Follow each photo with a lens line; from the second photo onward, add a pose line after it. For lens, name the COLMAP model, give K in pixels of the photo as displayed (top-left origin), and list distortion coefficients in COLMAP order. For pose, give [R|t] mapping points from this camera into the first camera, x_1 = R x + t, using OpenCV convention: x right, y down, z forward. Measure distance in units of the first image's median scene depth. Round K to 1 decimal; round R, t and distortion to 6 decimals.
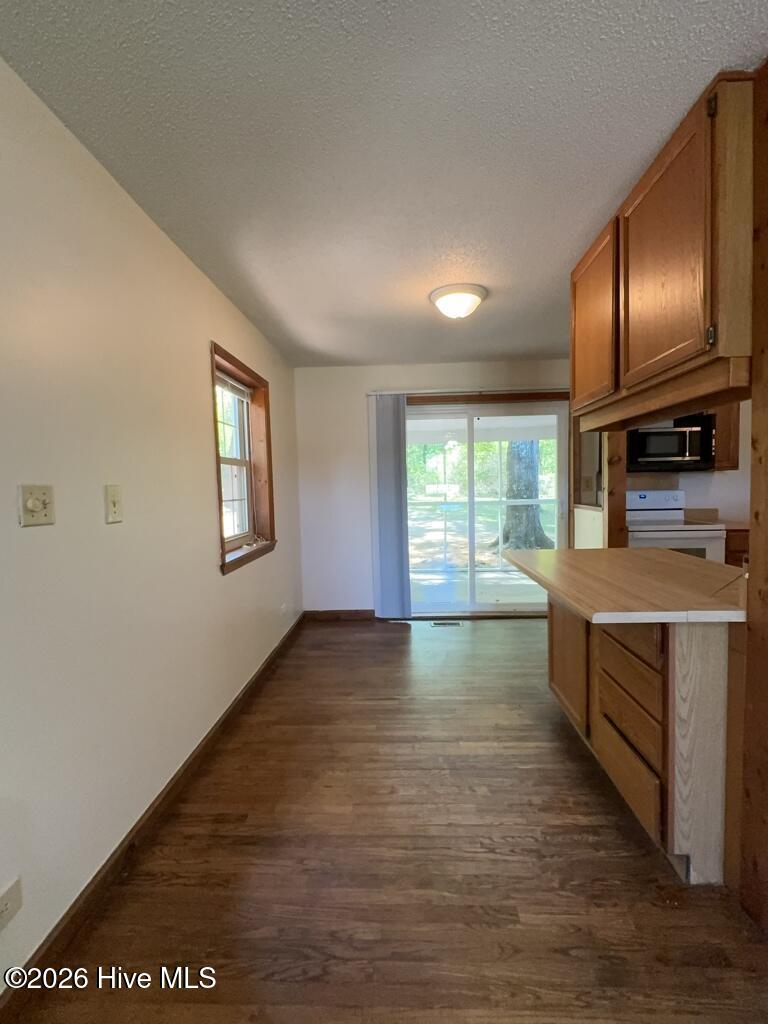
lens RADIAL K [[470.9, 0, 384.0], [0, 470.9, 512.0], [0, 0, 1]] dist [-0.002100, -0.000180]
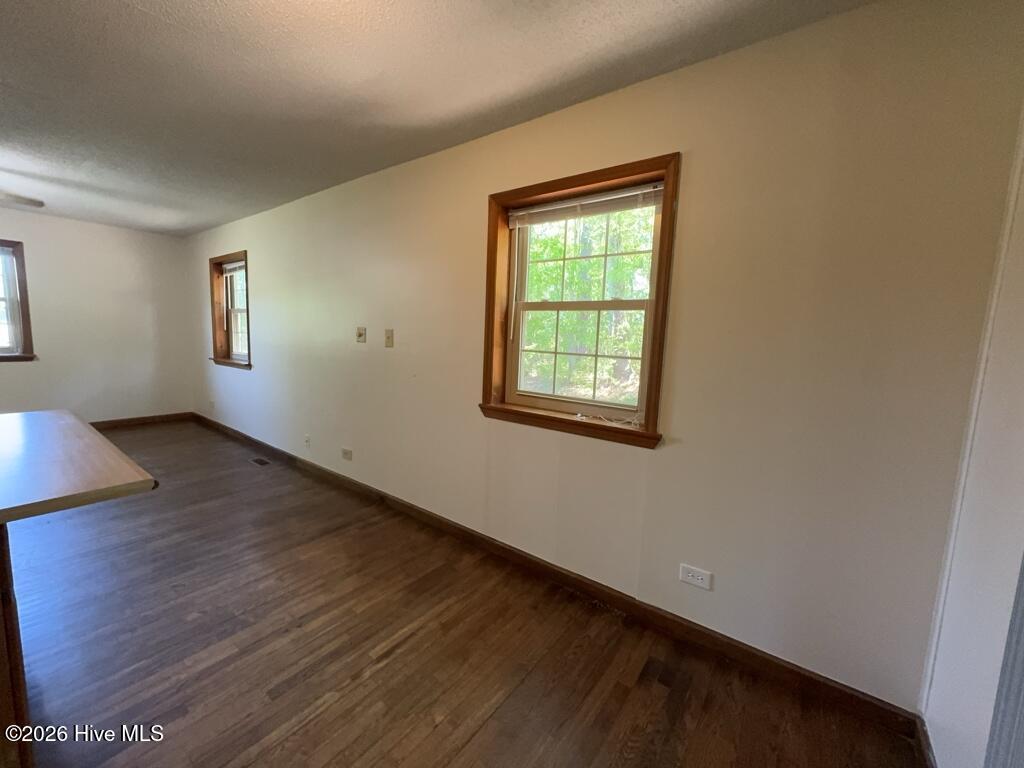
lens RADIAL K [[411.2, 0, 512.0], [0, 411.2, 384.0], [0, 0, 1]] dist [0.000116, 0.000325]
pose [[-0.567273, 0.093203, -0.818239, 0.423247], [-0.076368, 0.983340, 0.164954, -0.107595], [0.819981, 0.156062, -0.550705, 1.682839]]
